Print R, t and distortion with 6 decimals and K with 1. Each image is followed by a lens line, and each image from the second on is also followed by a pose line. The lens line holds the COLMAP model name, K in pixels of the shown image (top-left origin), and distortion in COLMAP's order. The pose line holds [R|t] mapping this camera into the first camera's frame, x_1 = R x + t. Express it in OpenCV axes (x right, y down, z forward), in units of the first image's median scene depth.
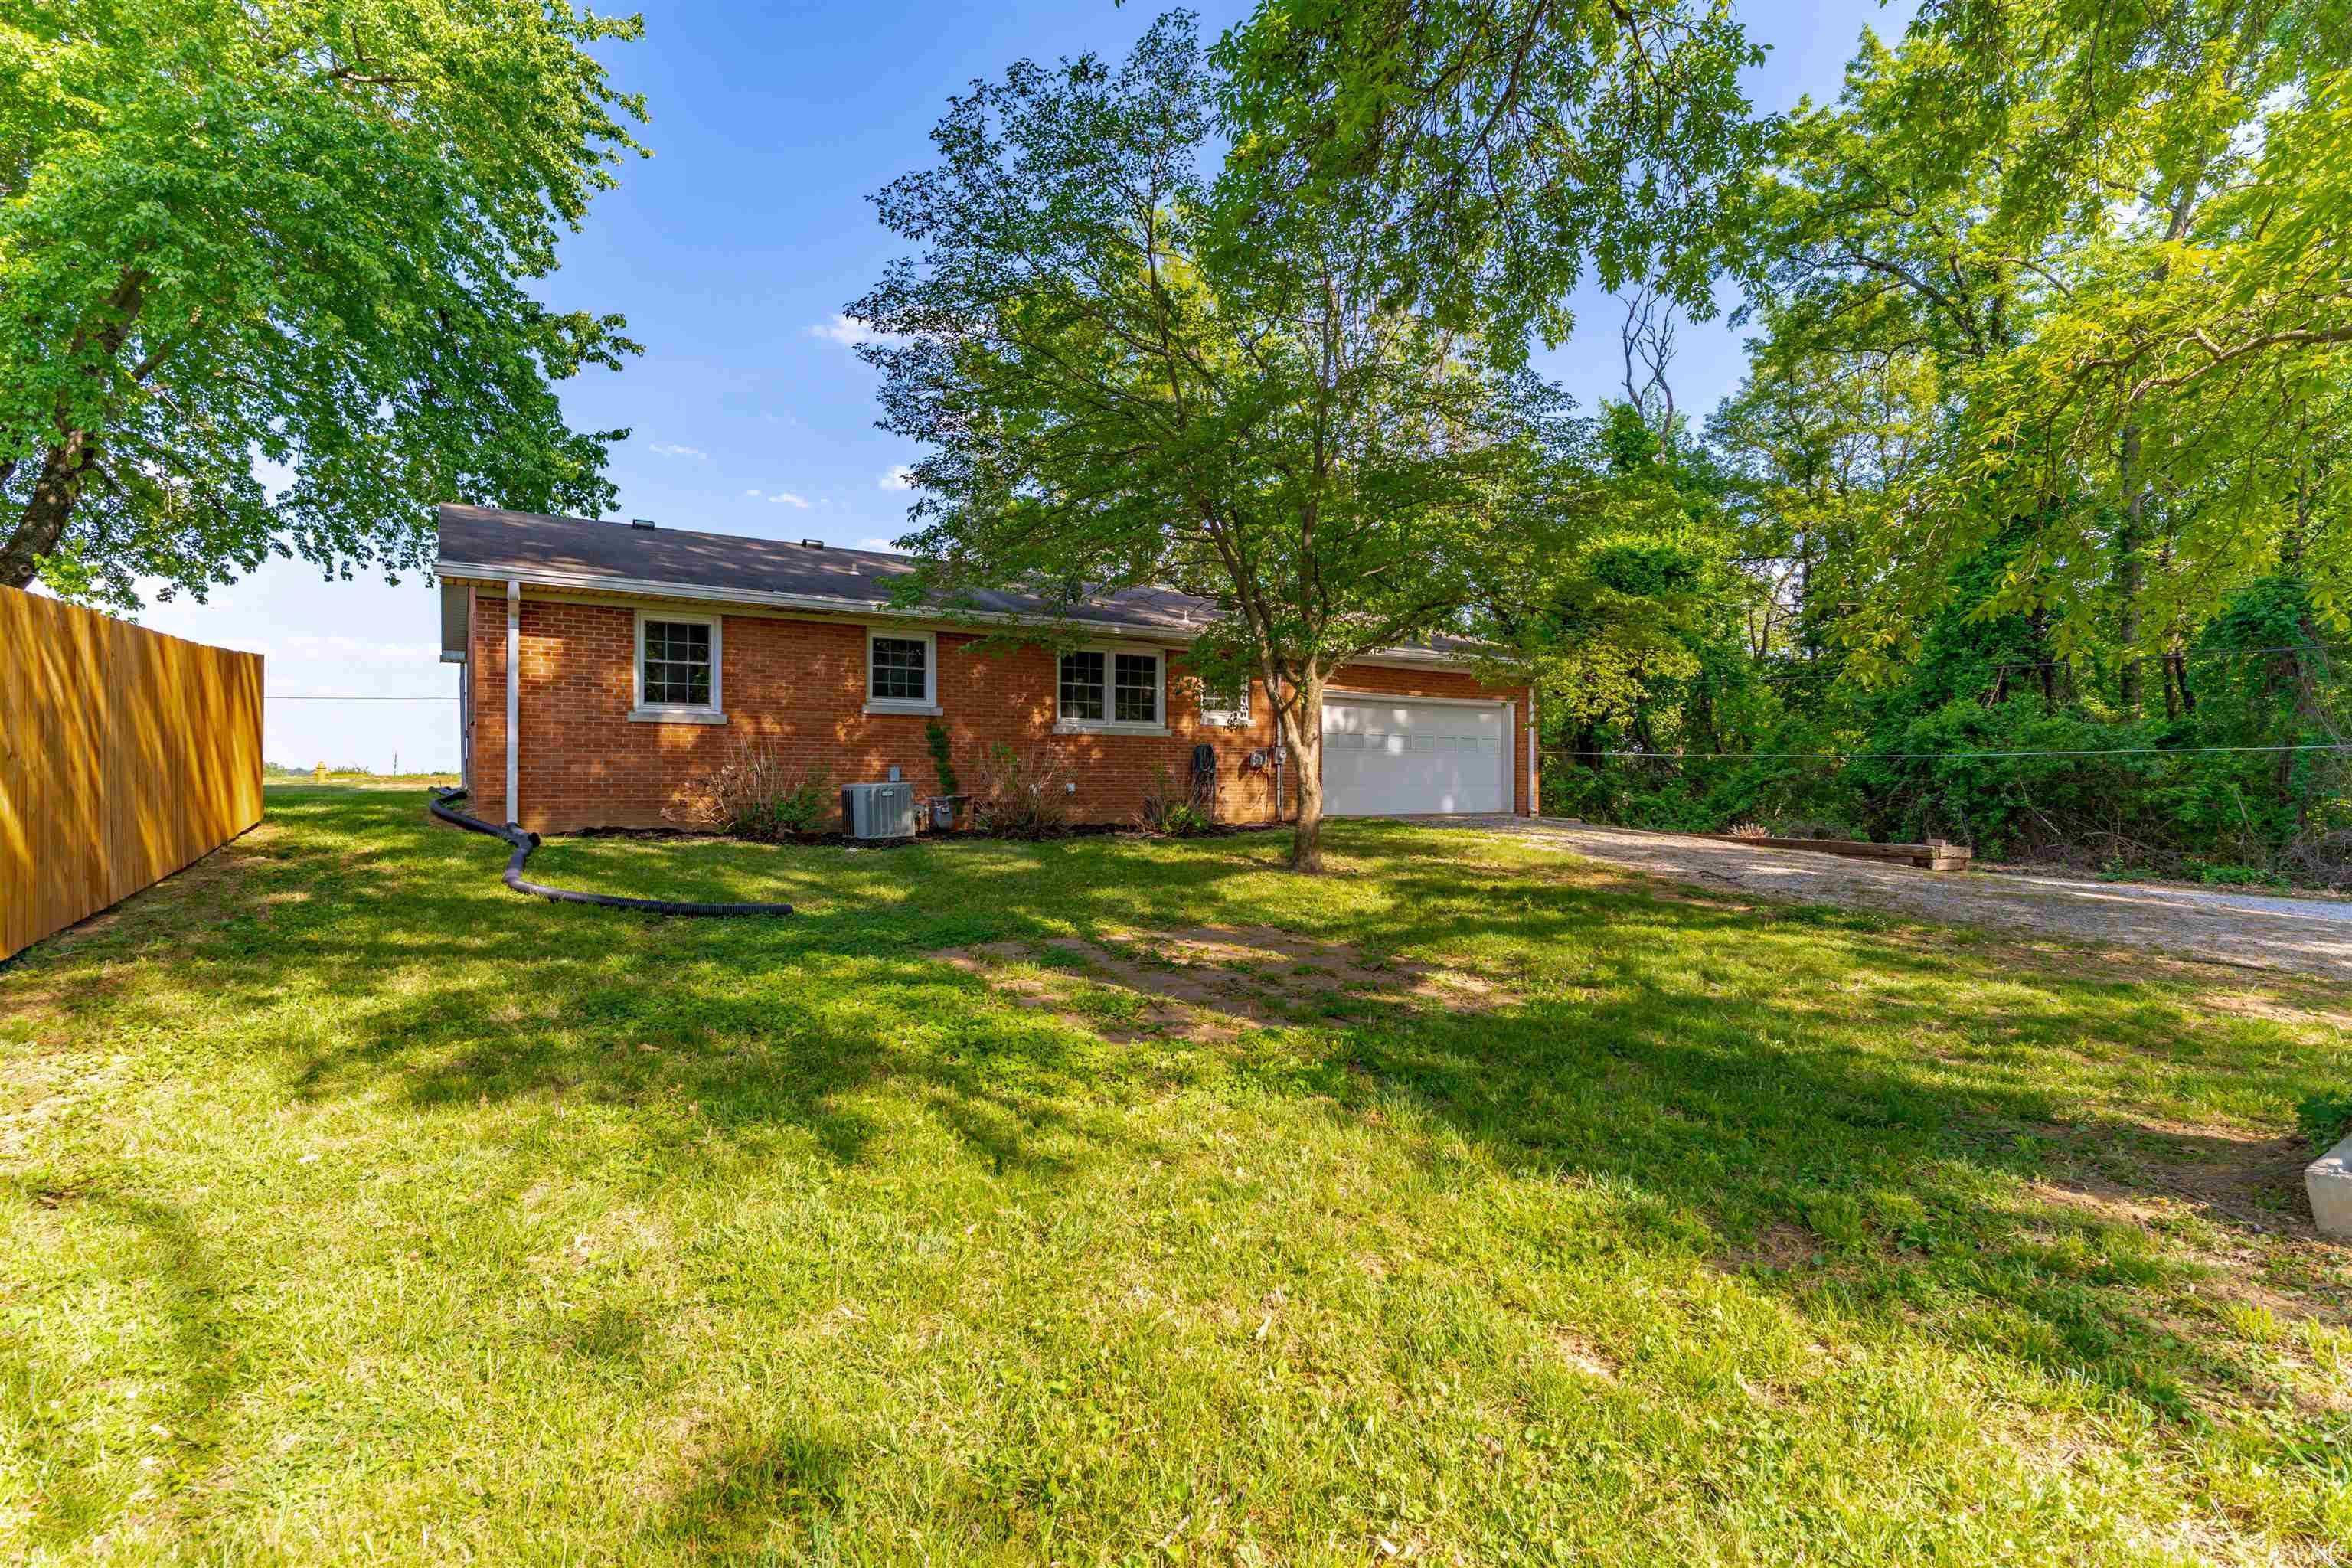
lens RADIAL K [[1133.5, 0, 1168.2], [0, 1133.5, 782.4], [0, 0, 1]] dist [0.002725, 0.000051]
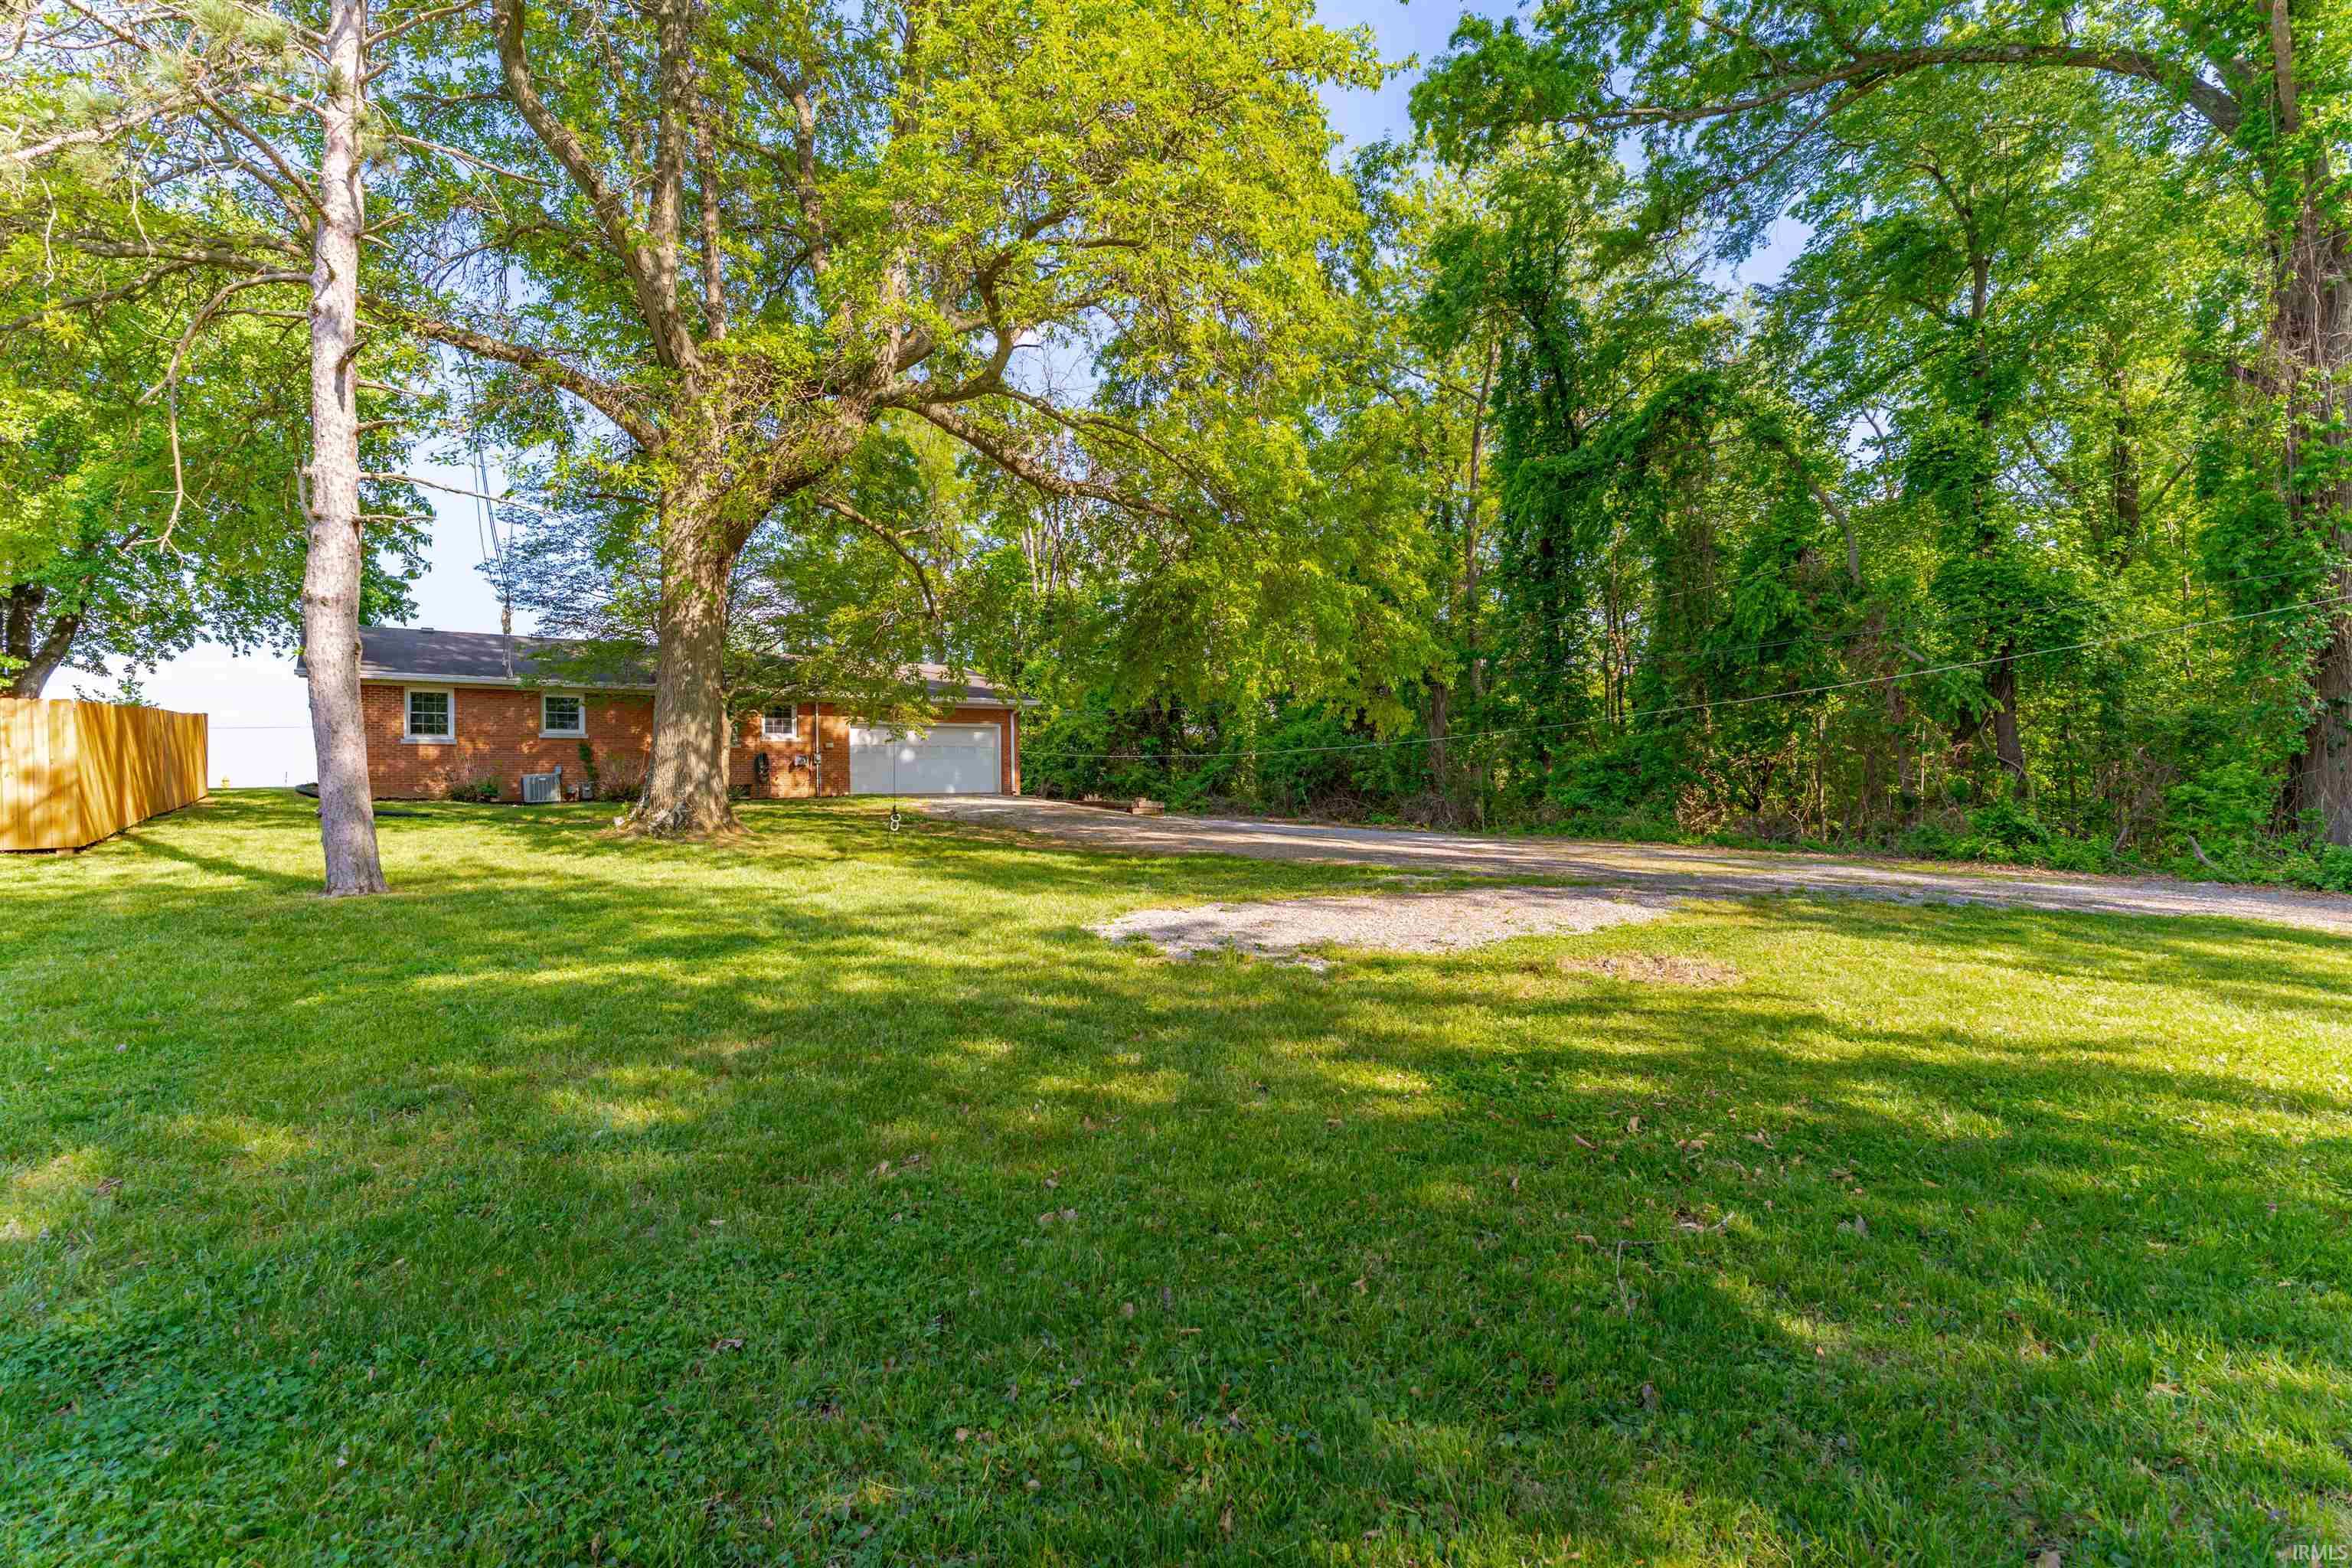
lens RADIAL K [[1133.5, 0, 1168.2], [0, 1133.5, 782.4], [0, 0, 1]] dist [0.002725, 0.000051]
pose [[0.998125, -0.013341, 0.059738, 0.519940], [0.014153, 0.999813, -0.013193, 0.040953], [-0.059550, 0.014014, 0.998127, -0.737698]]
